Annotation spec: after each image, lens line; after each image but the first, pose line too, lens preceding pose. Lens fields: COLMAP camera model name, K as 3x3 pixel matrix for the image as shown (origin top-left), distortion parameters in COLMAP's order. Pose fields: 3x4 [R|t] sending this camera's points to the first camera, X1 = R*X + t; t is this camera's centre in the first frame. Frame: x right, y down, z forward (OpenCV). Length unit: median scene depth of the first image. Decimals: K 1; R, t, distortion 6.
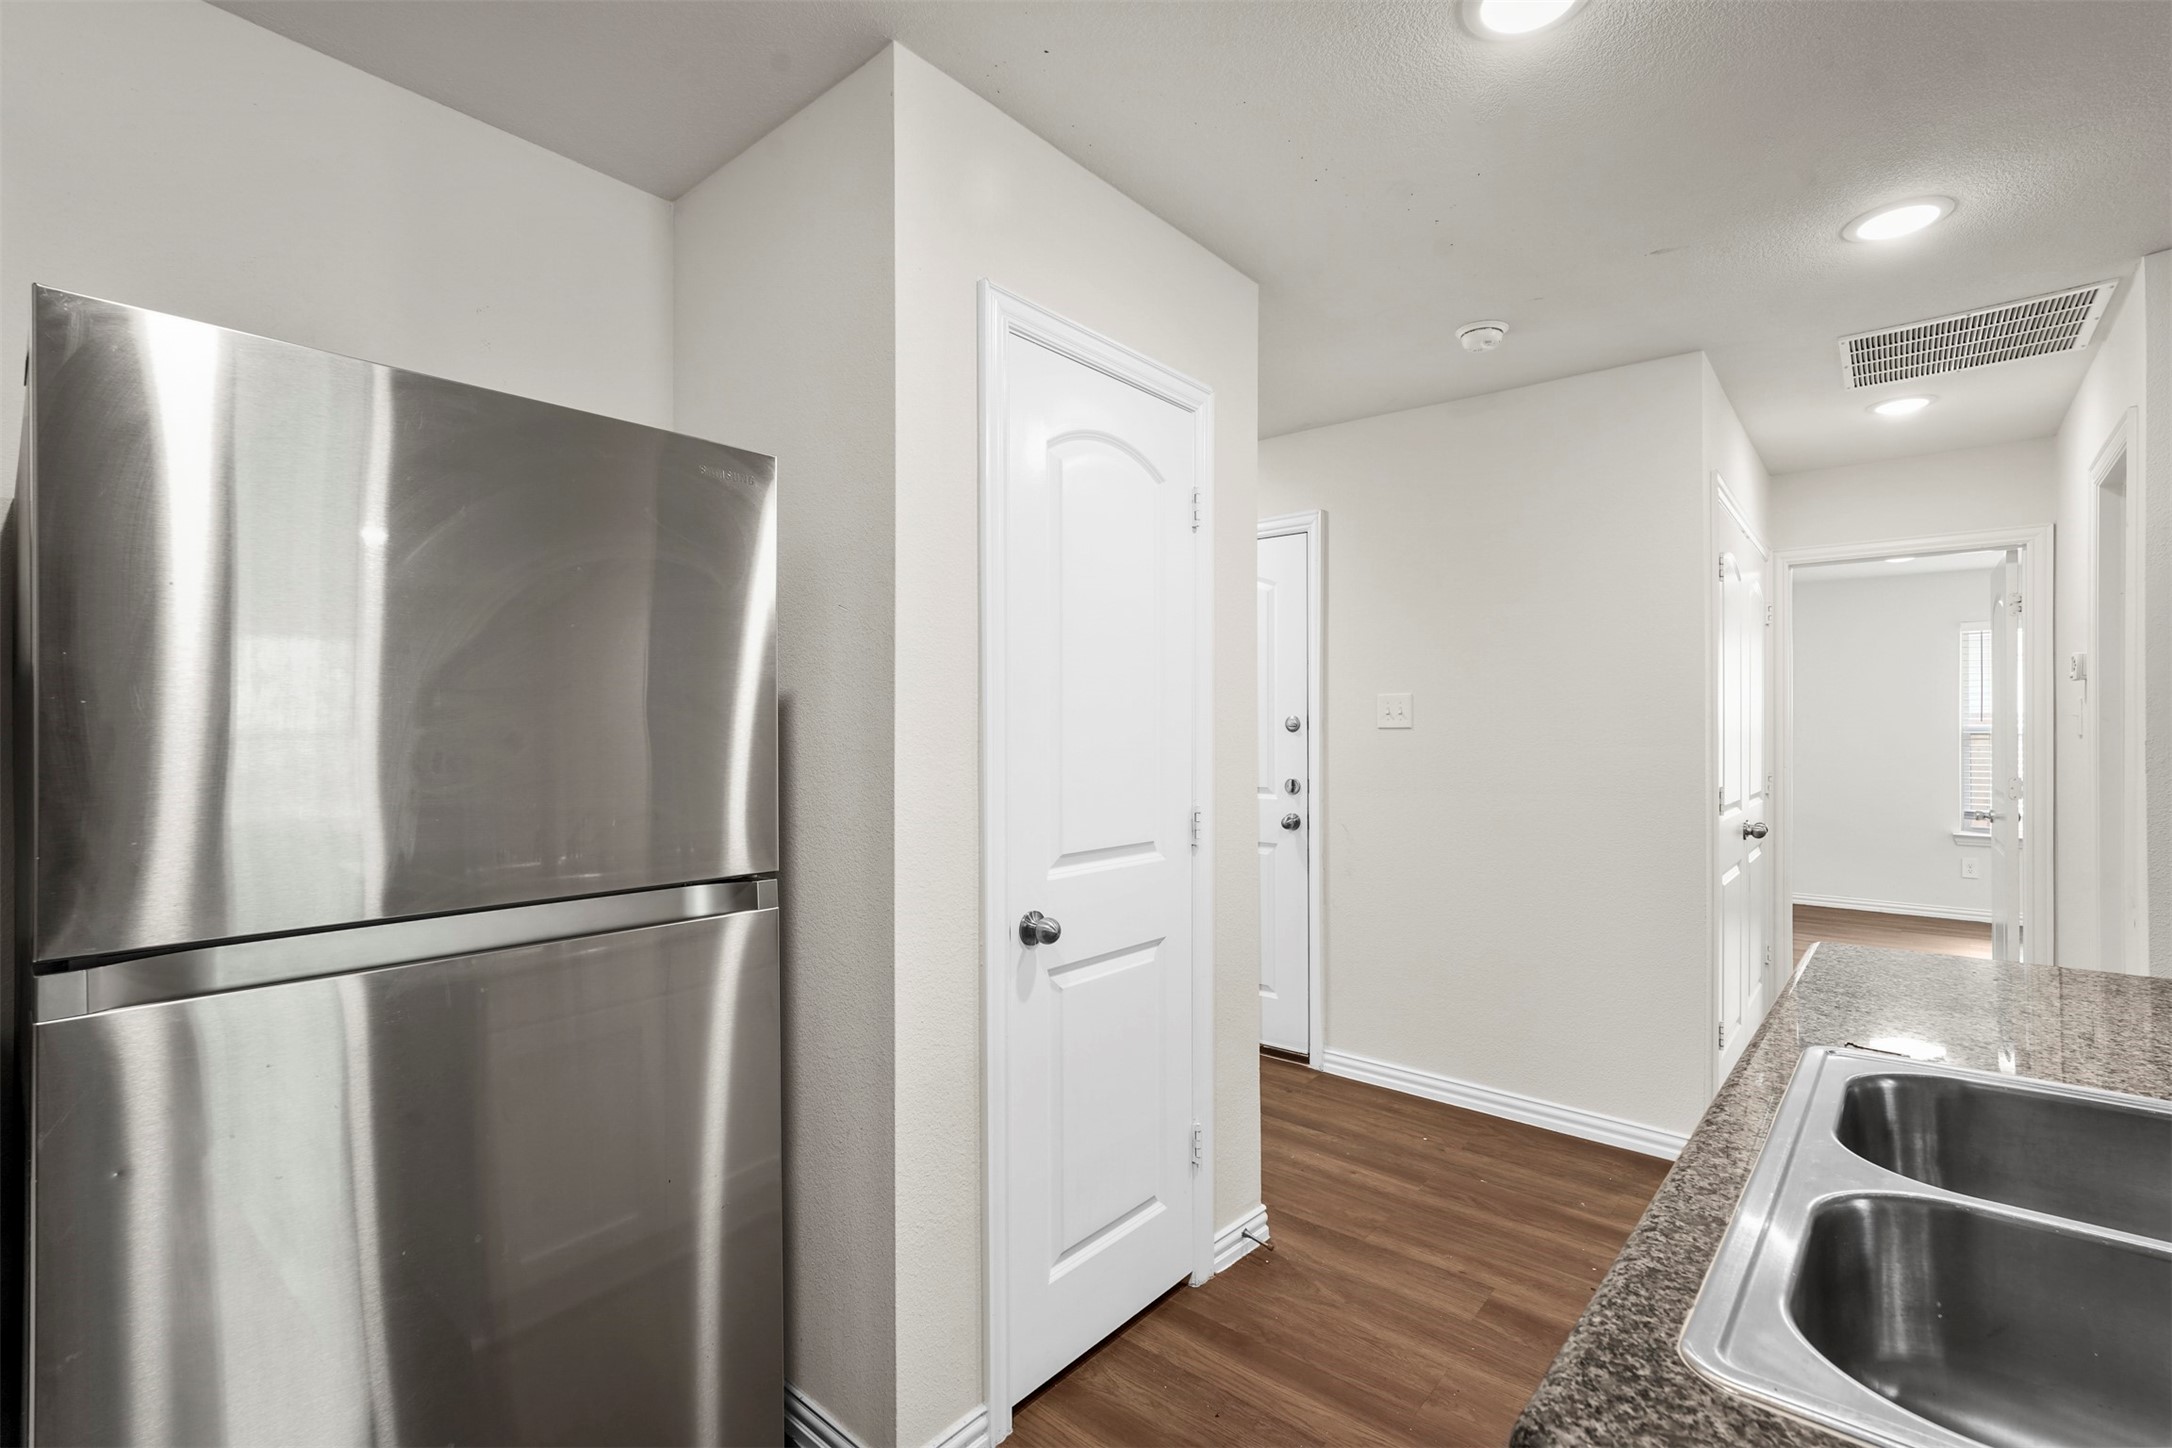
lens RADIAL K [[962.7, 0, 1082.0], [0, 962.7, 724.8], [0, 0, 1]] dist [-0.011300, 0.002731]
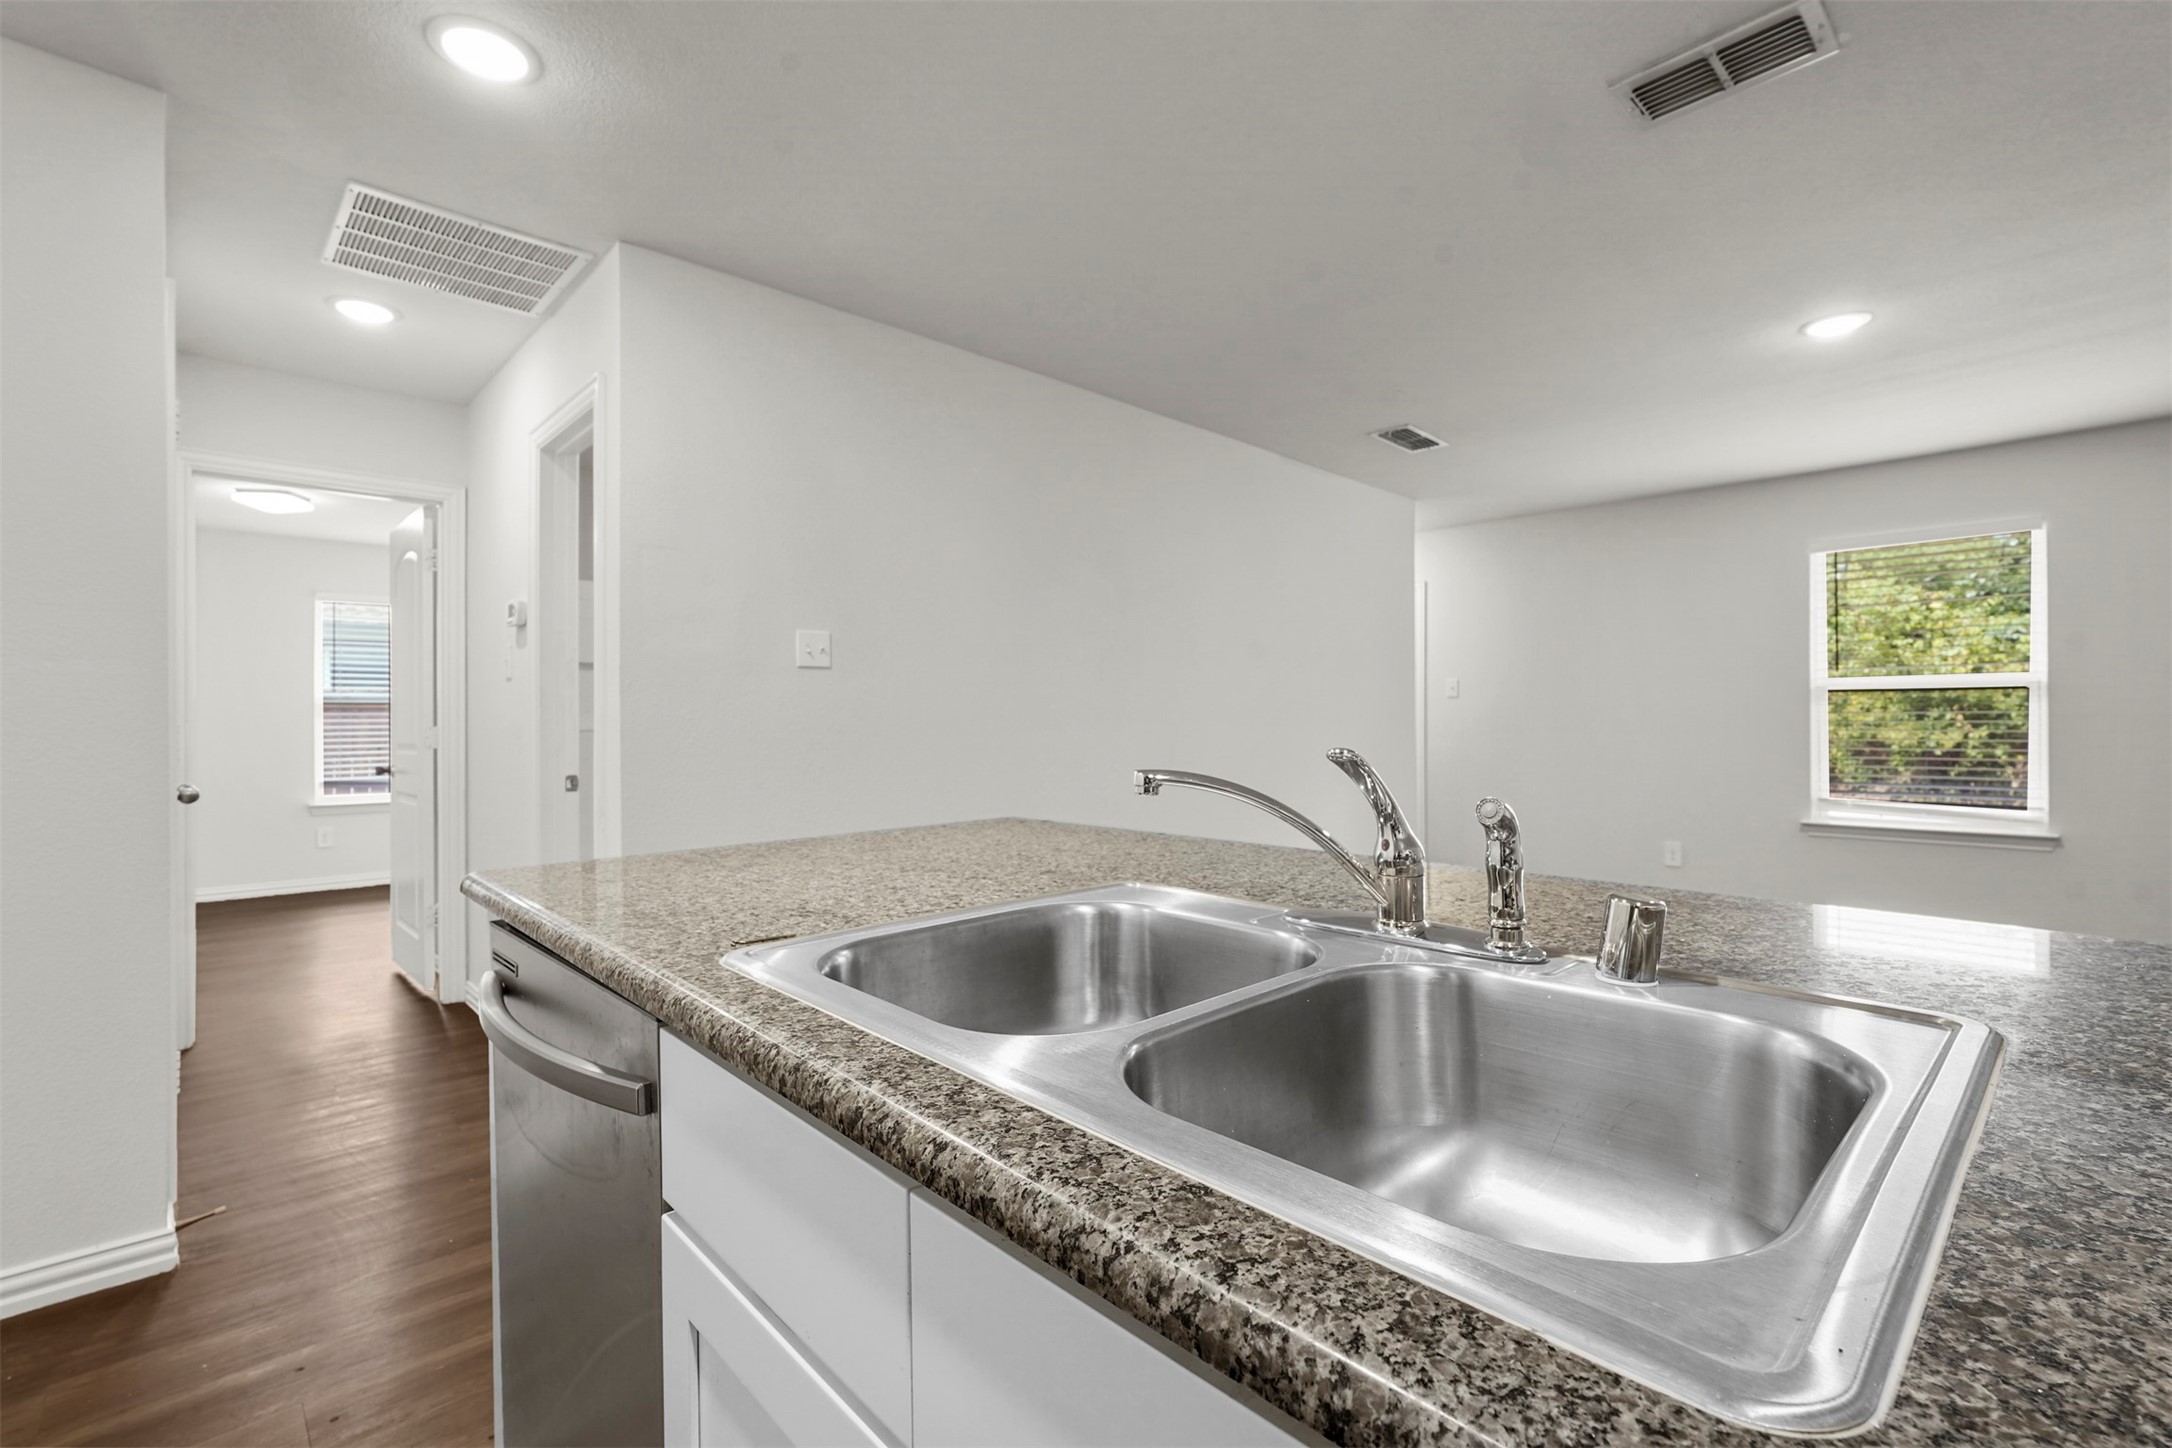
lens RADIAL K [[962.7, 0, 1073.9], [0, 962.7, 725.3], [0, 0, 1]] dist [-0.011300, 0.002731]
pose [[0.104745, -0.007116, 0.994474, 0.028196], [0.000963, 0.999975, 0.007054, 0.074520], [-0.994499, 0.000219, 0.104749, 0.317172]]
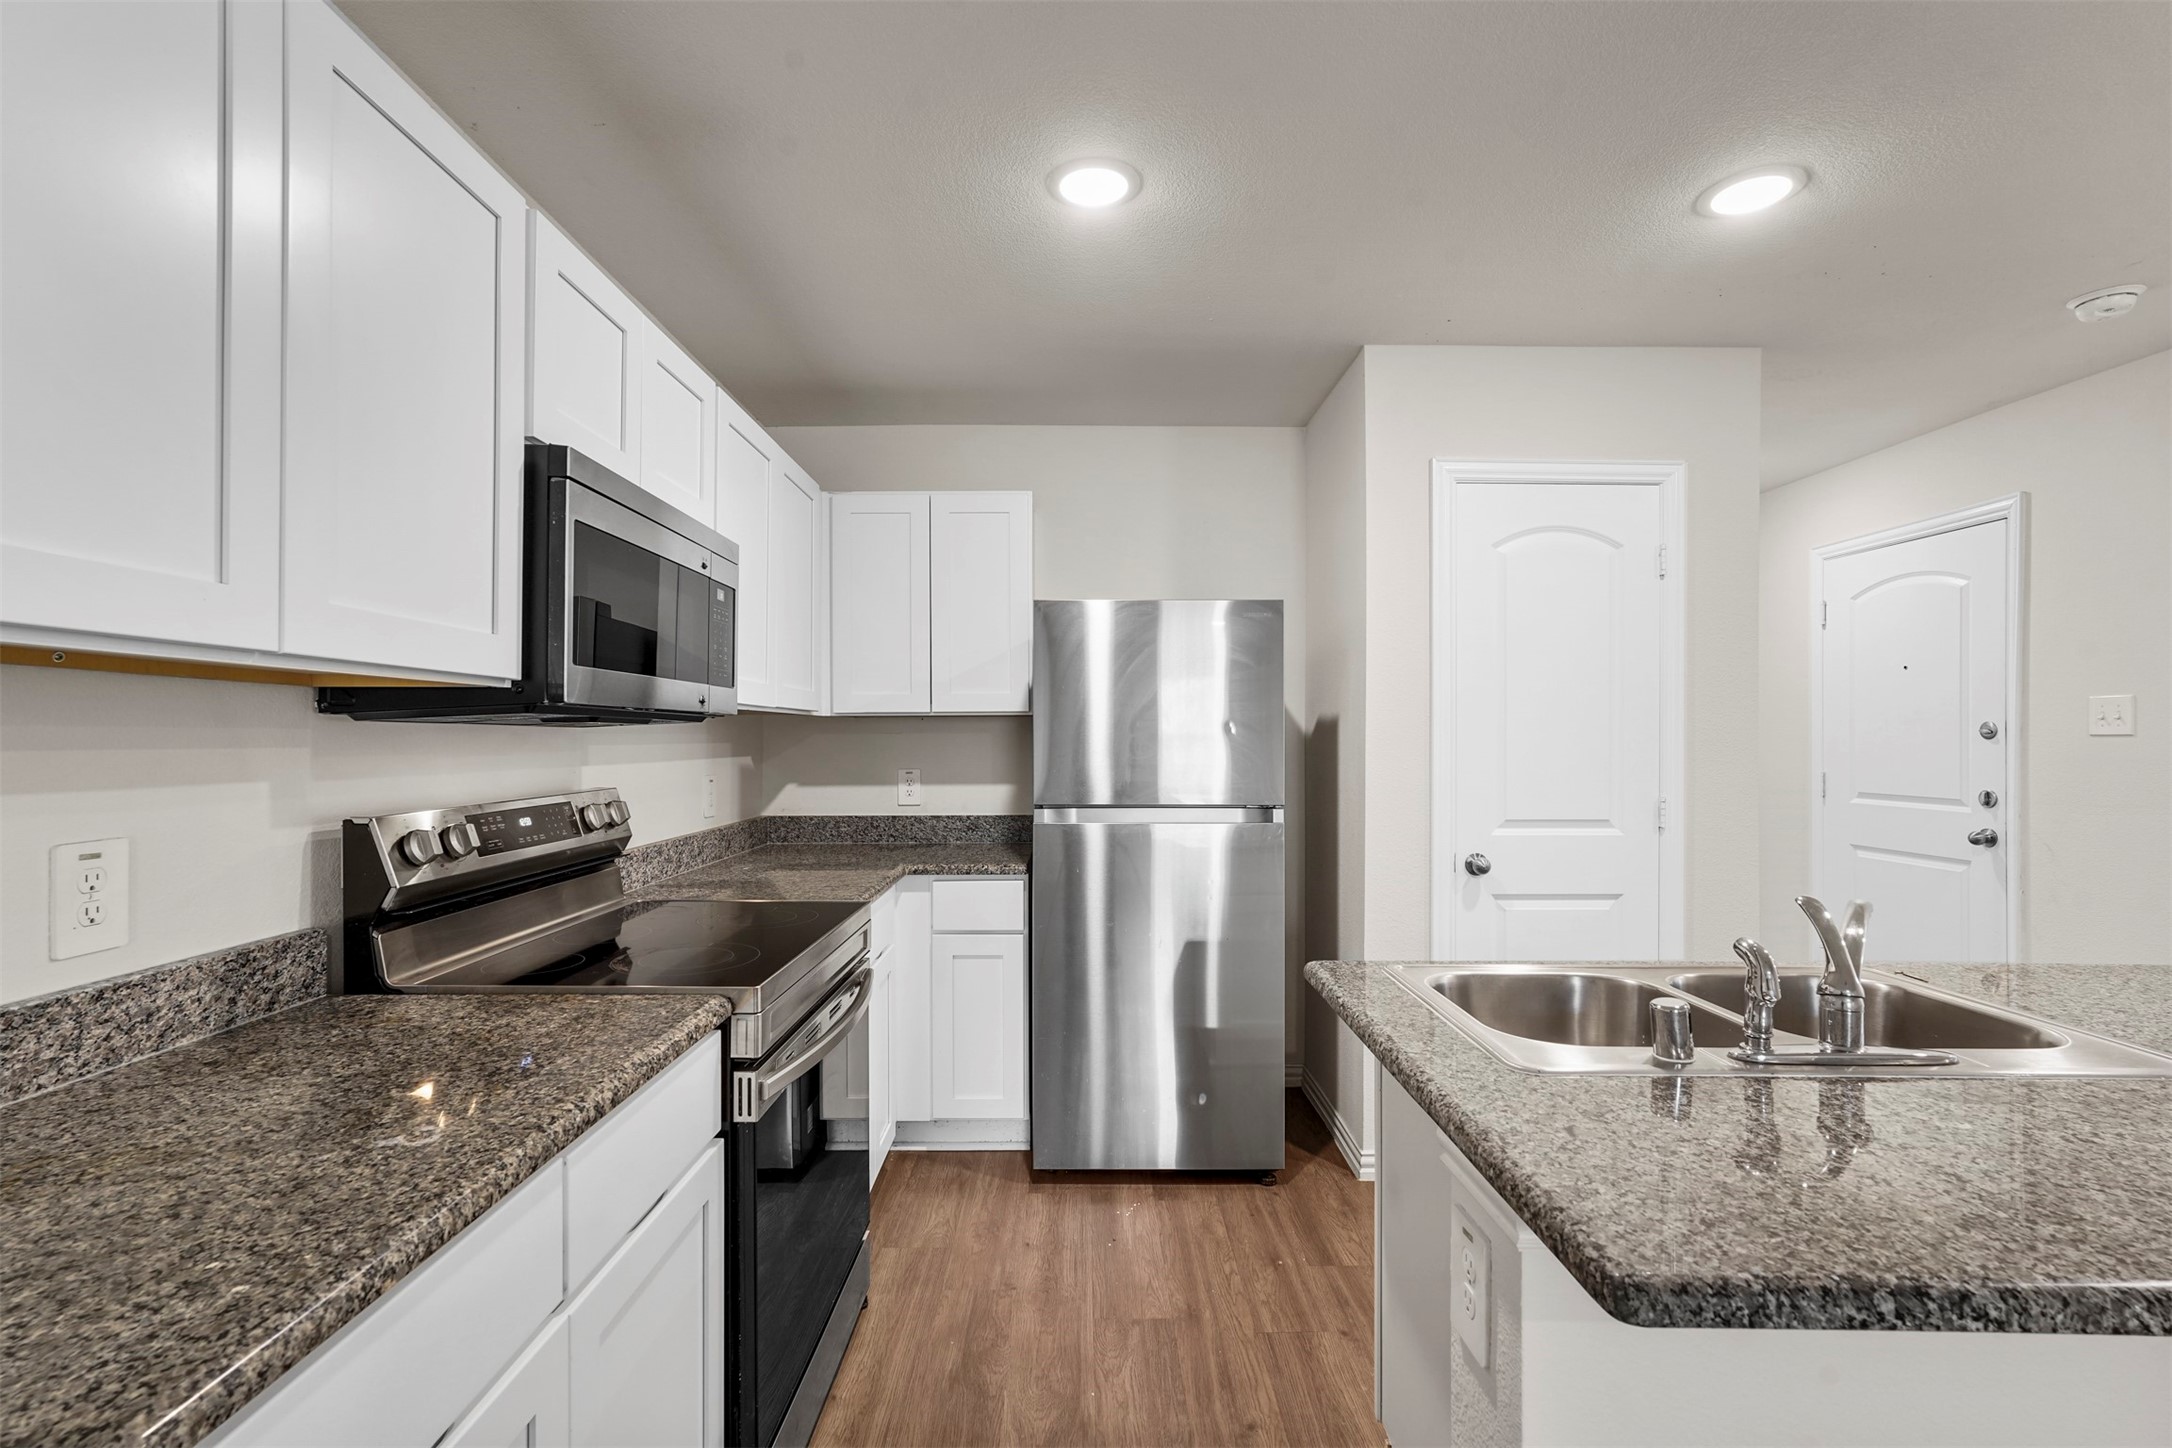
lens RADIAL K [[962.7, 0, 1087.0], [0, 962.7, 737.1], [0, 0, 1]] dist [-0.011300, 0.002731]
pose [[0.655044, 0.000945, -0.755591, 0.516270], [0.002673, 0.999990, 0.003568, -0.000099], [0.755586, -0.004357, 0.655035, -0.352847]]
